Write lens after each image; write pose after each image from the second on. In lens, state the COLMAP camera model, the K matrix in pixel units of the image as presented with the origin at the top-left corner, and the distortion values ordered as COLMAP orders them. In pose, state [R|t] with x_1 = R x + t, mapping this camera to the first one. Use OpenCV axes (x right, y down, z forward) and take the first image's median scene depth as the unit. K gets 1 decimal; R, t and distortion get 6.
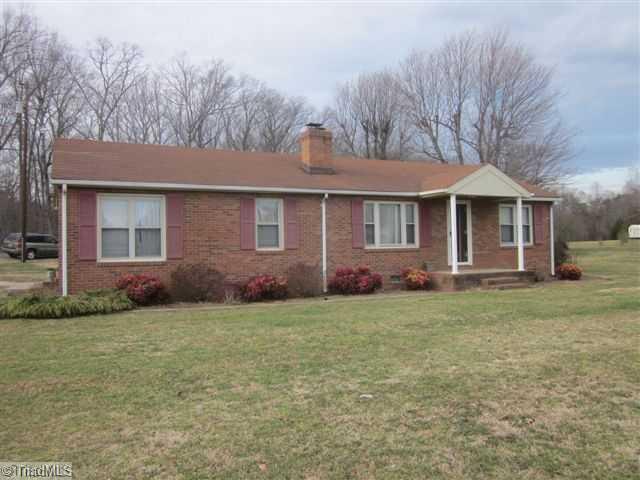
lens RADIAL K [[532.1, 0, 320.0], [0, 532.1, 240.0], [0, 0, 1]] dist [-0.015426, -0.008822]
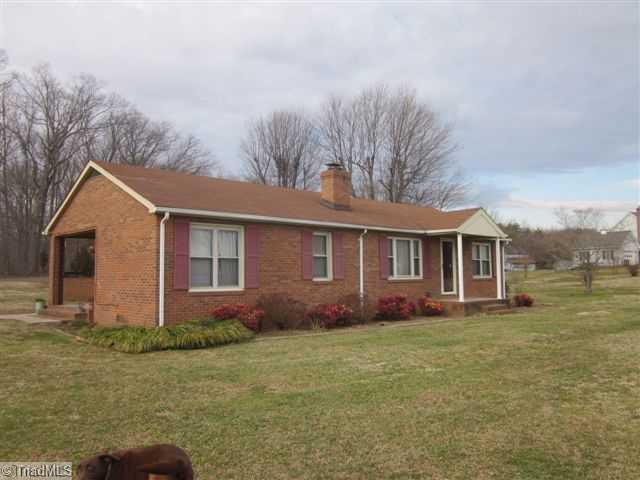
lens RADIAL K [[532.1, 0, 320.0], [0, 532.1, 240.0], [0, 0, 1]] dist [-0.015426, -0.008822]
pose [[0.950891, 0.028897, 0.308173, -0.408924], [-0.011210, 0.998194, -0.059012, 0.001025], [-0.309322, 0.052660, 0.949498, -0.016490]]
